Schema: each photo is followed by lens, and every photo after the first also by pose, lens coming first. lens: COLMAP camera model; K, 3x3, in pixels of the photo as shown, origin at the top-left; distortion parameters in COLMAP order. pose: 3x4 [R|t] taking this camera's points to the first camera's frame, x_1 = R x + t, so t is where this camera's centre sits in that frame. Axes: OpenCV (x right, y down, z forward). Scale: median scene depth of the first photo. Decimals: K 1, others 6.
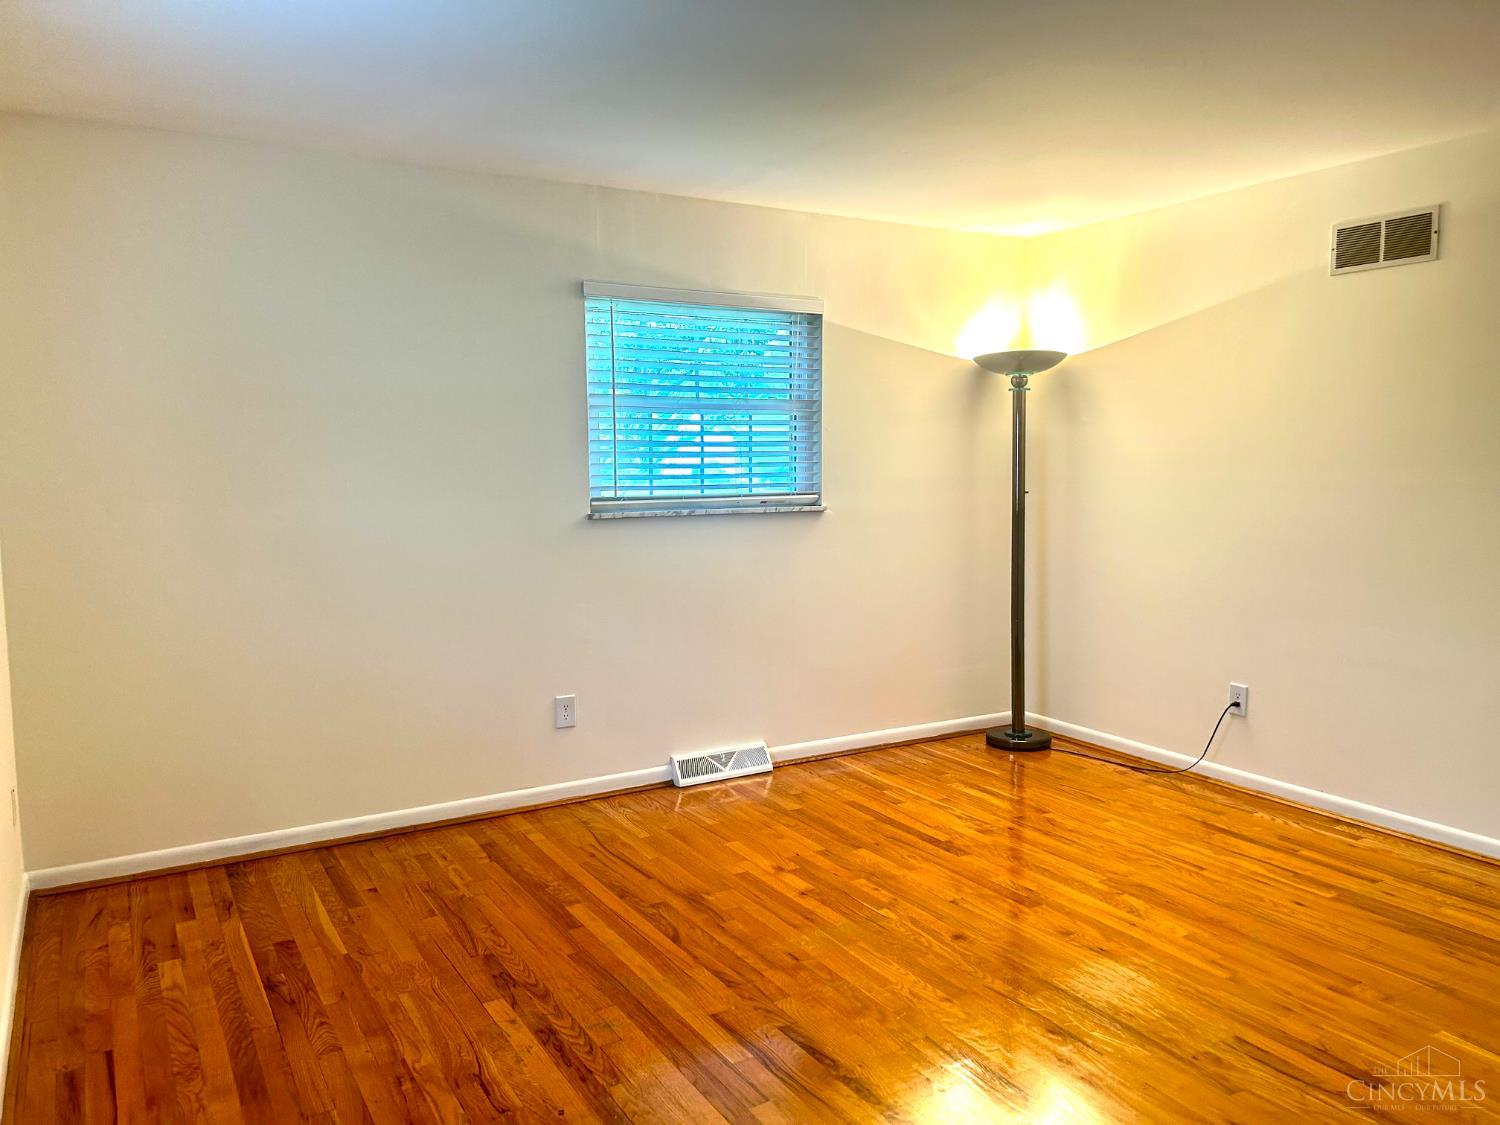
lens RADIAL K [[1137.6, 0, 751.1], [0, 1137.6, 548.4], [0, 0, 1]] dist [0.065524, -0.042992]
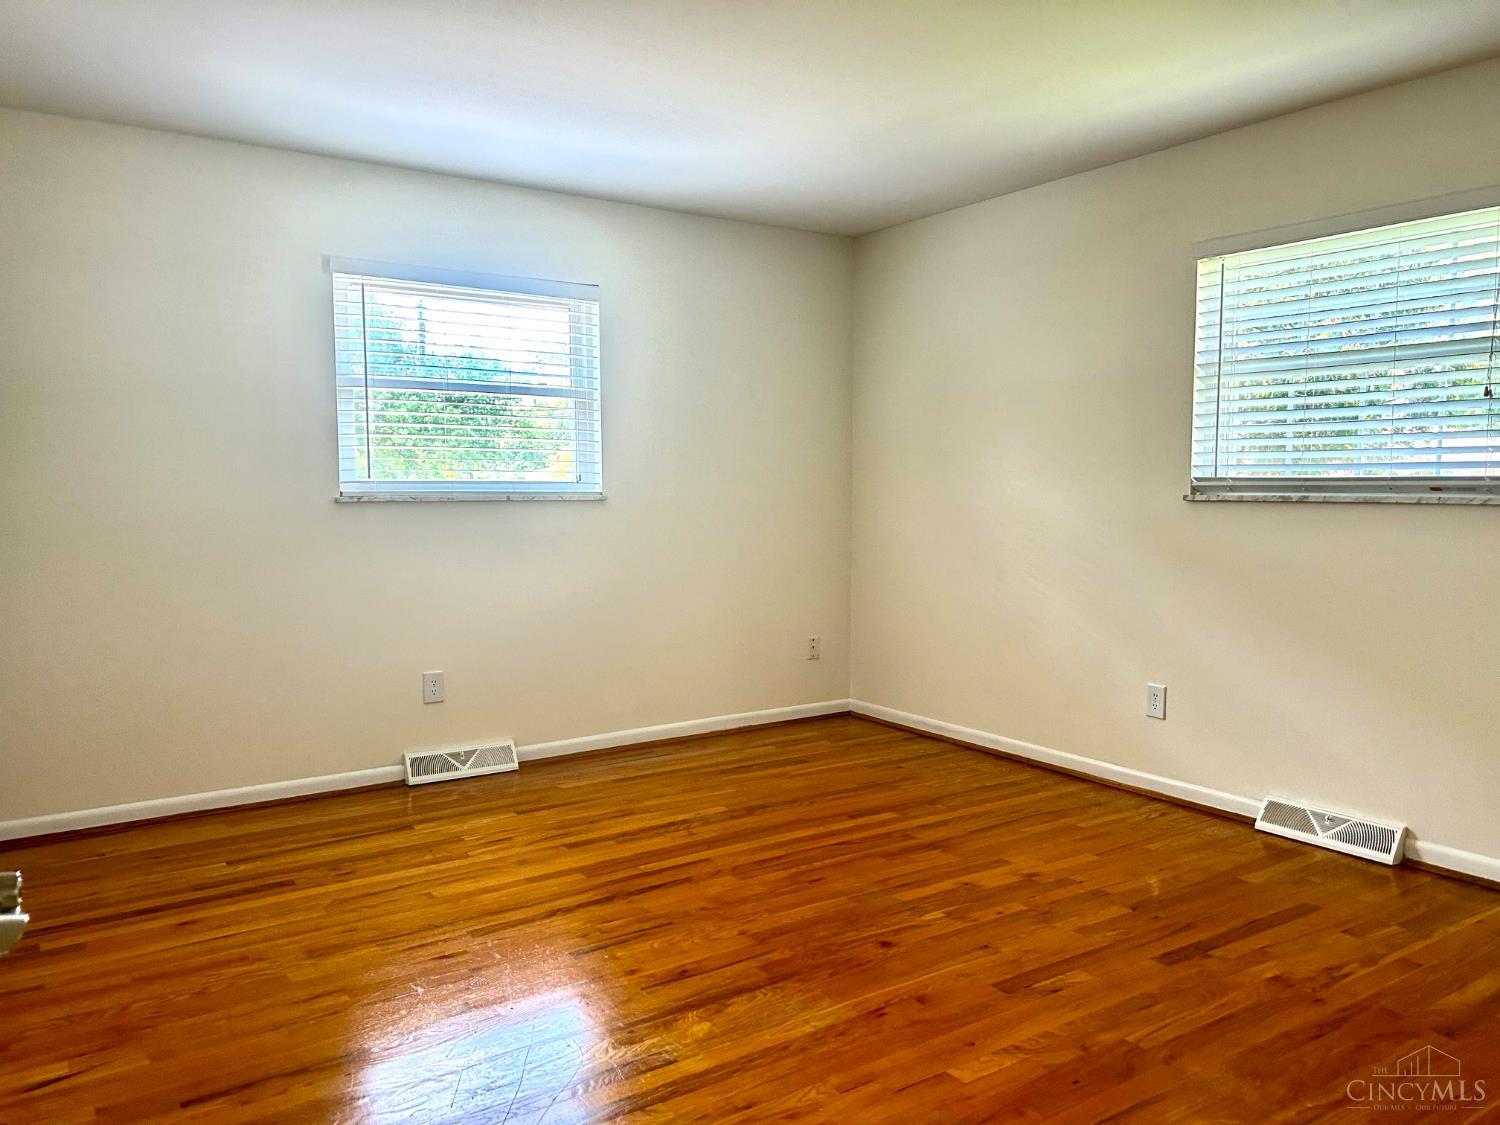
lens RADIAL K [[1137.6, 0, 750.6], [0, 1137.6, 568.9], [0, 0, 1]] dist [0.065524, -0.042992]
pose [[0.058948, 0.080539, -0.995007, 0.842489], [-0.085224, 0.993507, 0.075369, -0.011136], [0.994617, 0.080355, 0.065429, 0.651577]]
